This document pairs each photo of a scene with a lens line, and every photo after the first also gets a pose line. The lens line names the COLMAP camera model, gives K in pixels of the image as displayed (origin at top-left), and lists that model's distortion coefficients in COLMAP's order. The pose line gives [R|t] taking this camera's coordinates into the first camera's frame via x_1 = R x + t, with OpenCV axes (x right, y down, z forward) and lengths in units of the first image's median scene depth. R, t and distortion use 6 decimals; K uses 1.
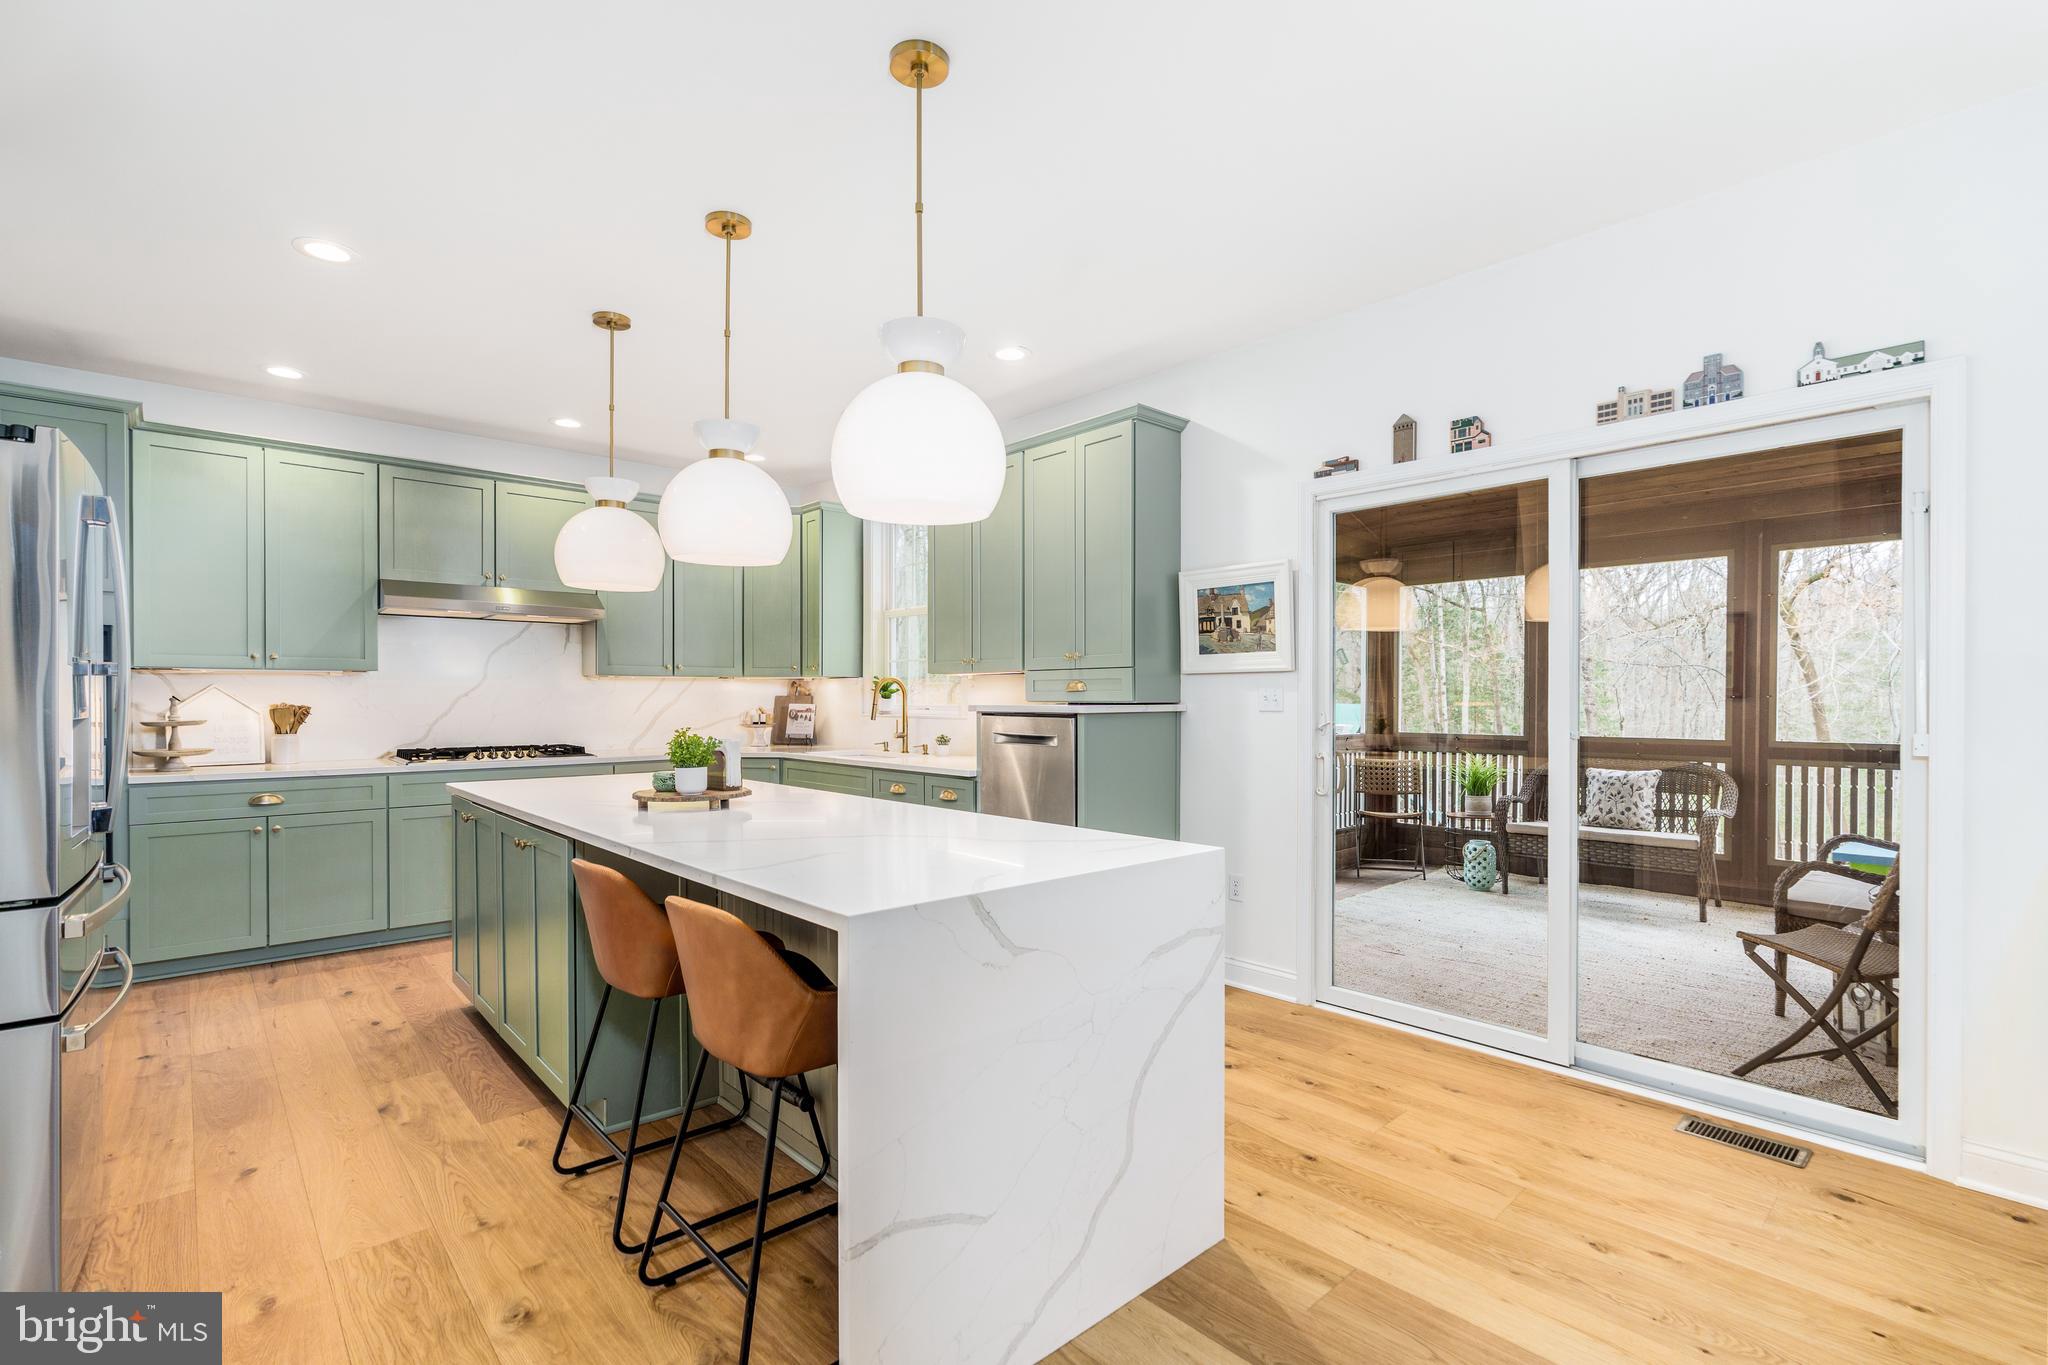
lens RADIAL K [[930.0, 0, 1022.1], [0, 930.0, 713.7], [0, 0, 1]] dist [-0.004634, 0.001831]
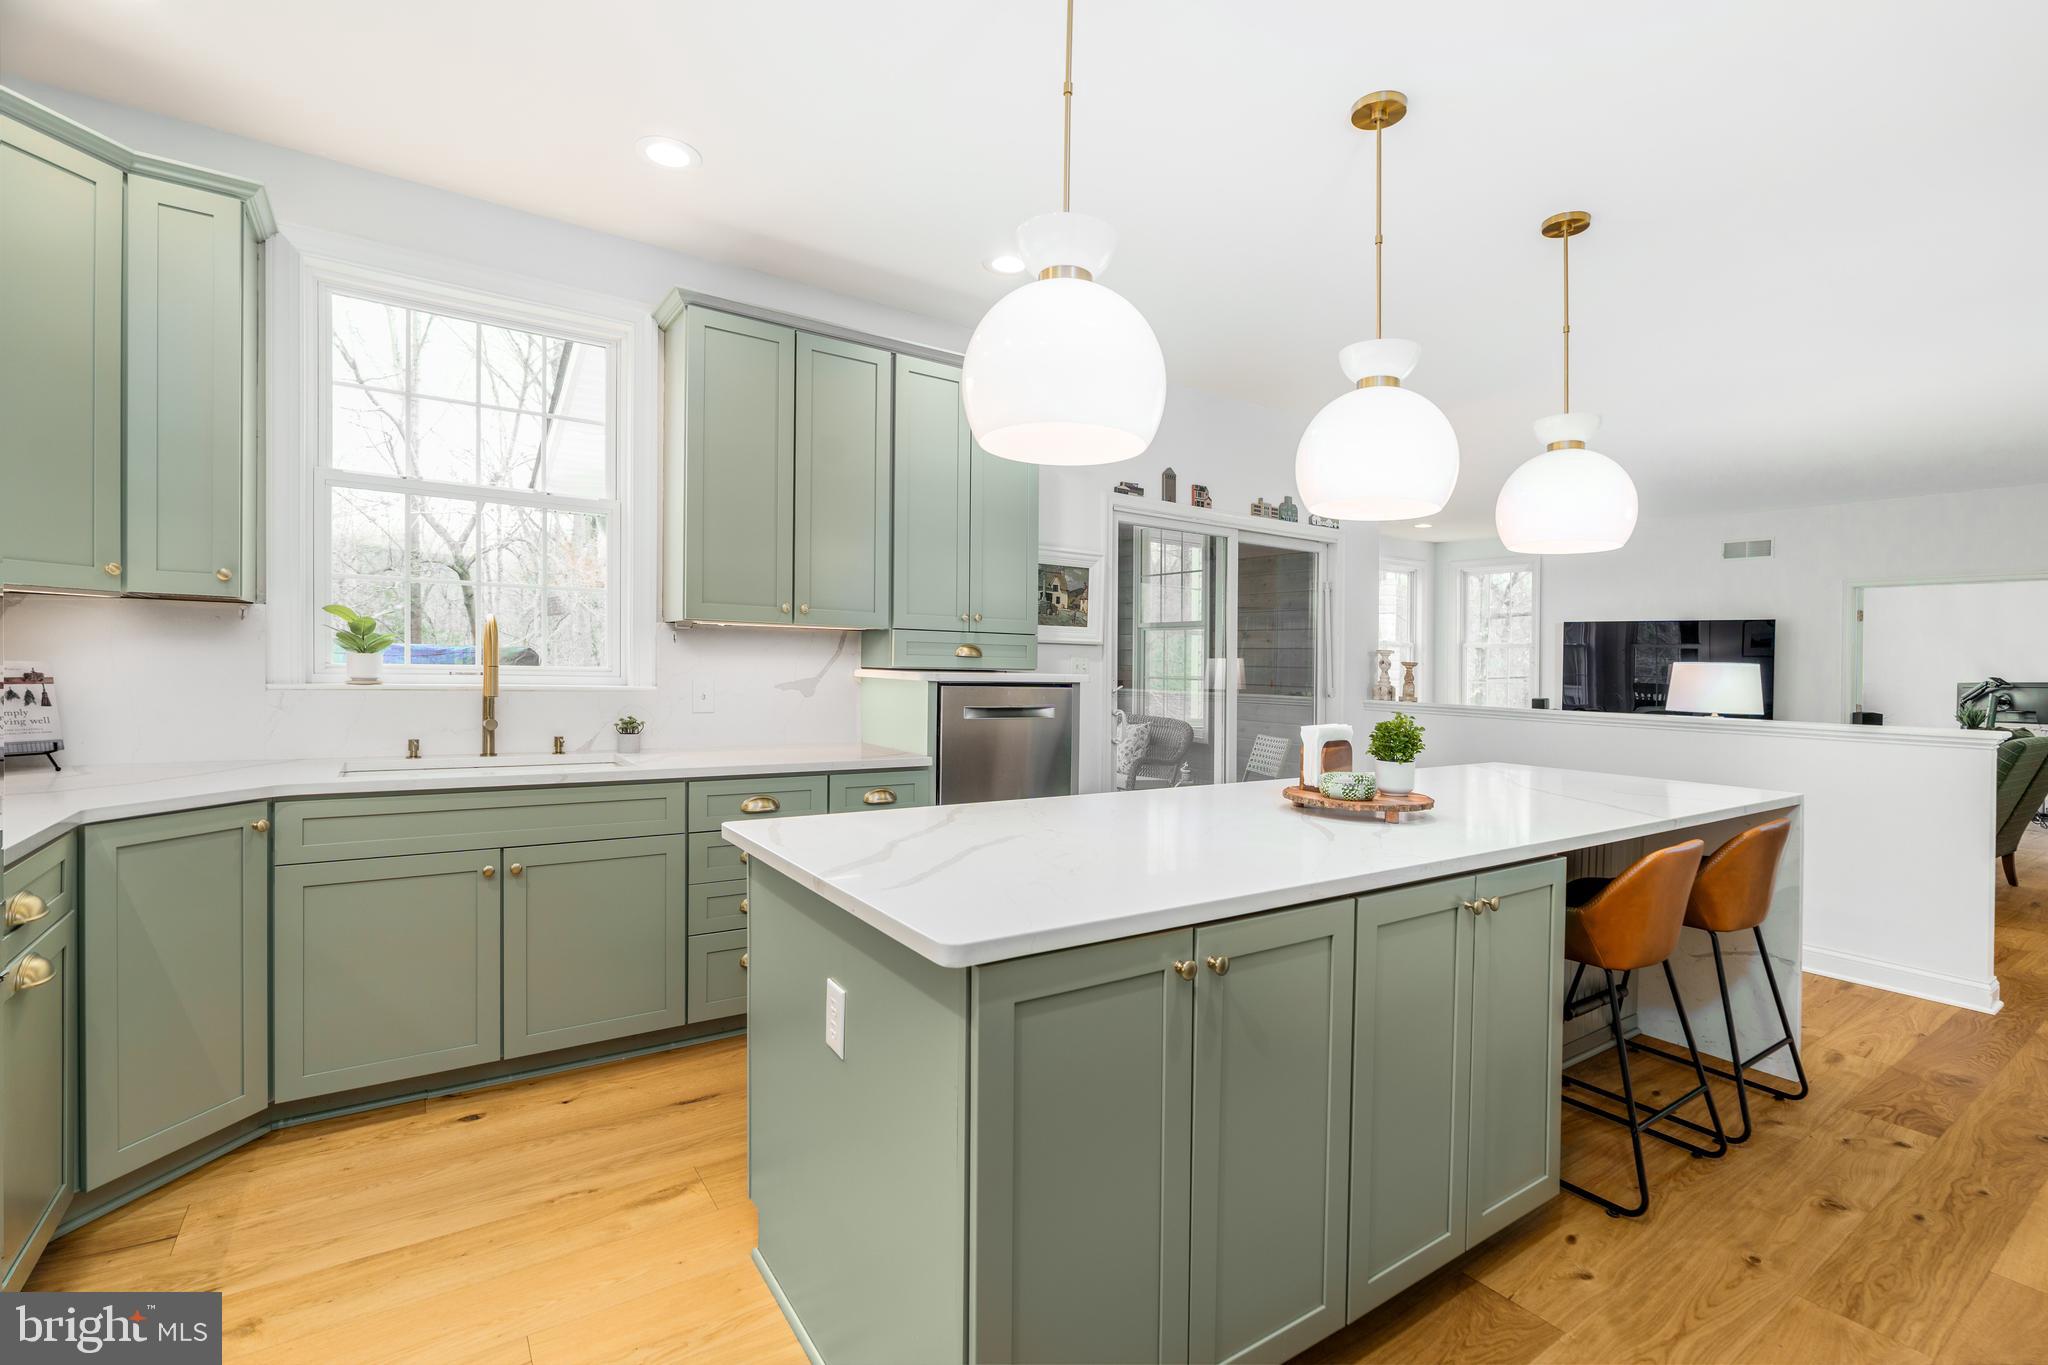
lens RADIAL K [[930.0, 0, 1023.1], [0, 930.0, 672.1], [0, 0, 1]] dist [-0.004634, 0.001831]
pose [[0.124586, -0.003688, 0.992202, -0.911823], [-0.001043, 0.999992, 0.003848, -0.014416], [-0.992208, -0.001514, 0.124581, 0.929692]]
